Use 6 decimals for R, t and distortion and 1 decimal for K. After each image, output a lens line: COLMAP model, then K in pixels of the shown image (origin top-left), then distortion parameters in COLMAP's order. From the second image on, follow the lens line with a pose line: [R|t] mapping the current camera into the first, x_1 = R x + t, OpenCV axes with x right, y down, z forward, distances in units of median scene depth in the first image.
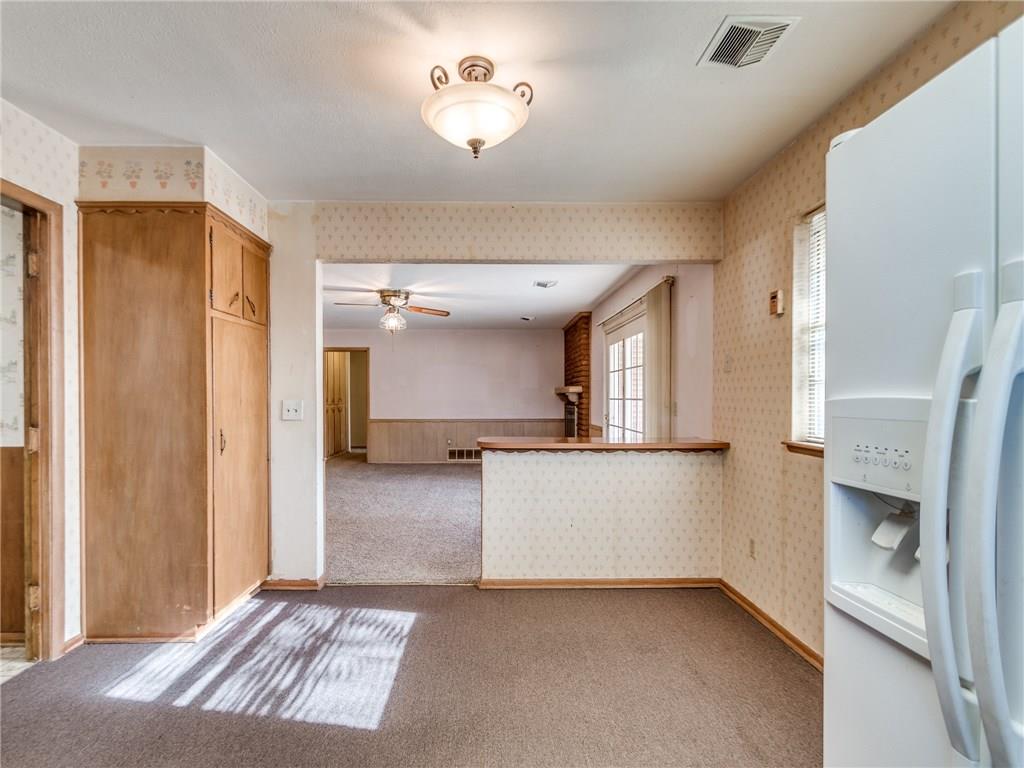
lens RADIAL K [[513.1, 0, 495.4], [0, 513.1, 407.1], [0, 0, 1]] dist [0.003007, -0.012646]
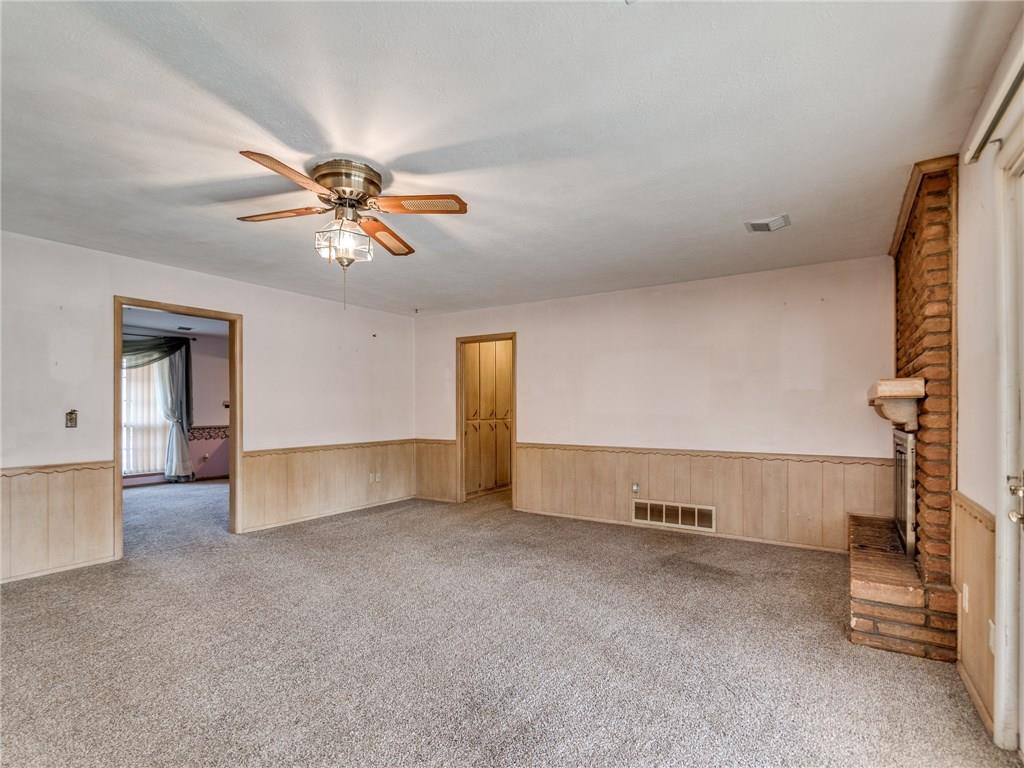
lens RADIAL K [[513.1, 0, 495.4], [0, 513.1, 407.1], [0, 0, 1]] dist [0.003007, -0.012646]
pose [[0.825664, -0.000052, -0.564162, 0.100523], [-0.011195, 0.999802, -0.016477, -0.010250], [0.564051, 0.019920, 0.825500, 0.448050]]
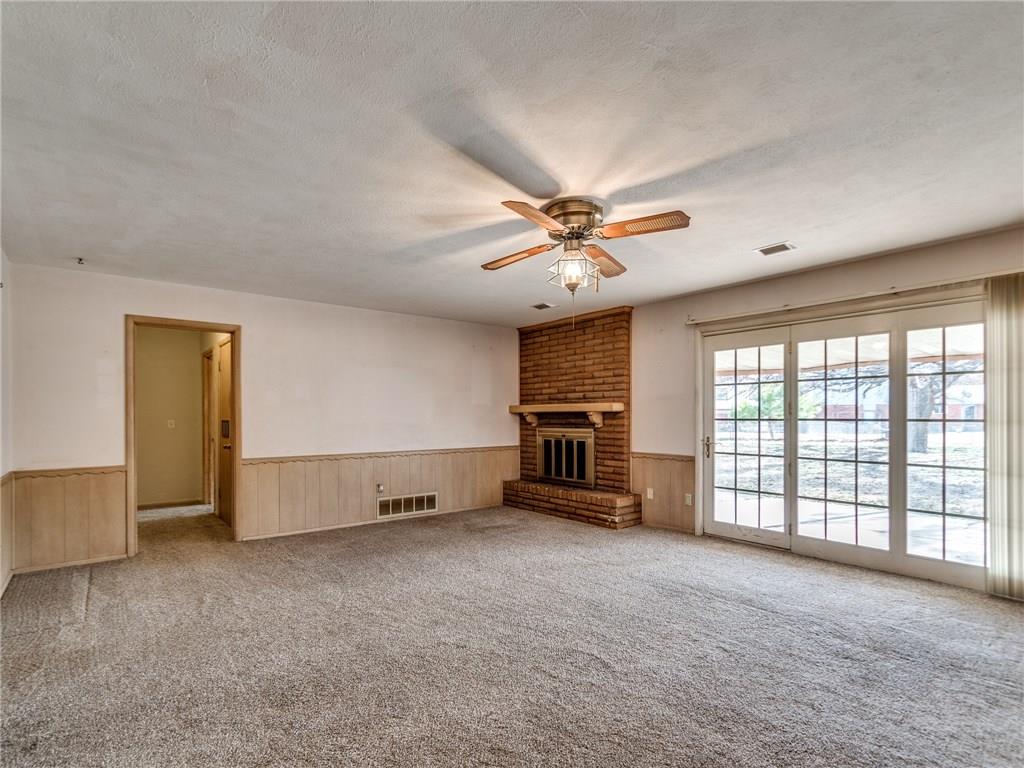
lens RADIAL K [[505.0, 0, 505.3], [0, 505.0, 408.5], [0, 0, 1]] dist [0.001424, -0.000002]
pose [[0.791146, 0.008970, 0.611561, -0.349374], [0.013840, 0.999374, -0.032561, -0.008231], [-0.611470, 0.034224, 0.790527, 0.412170]]
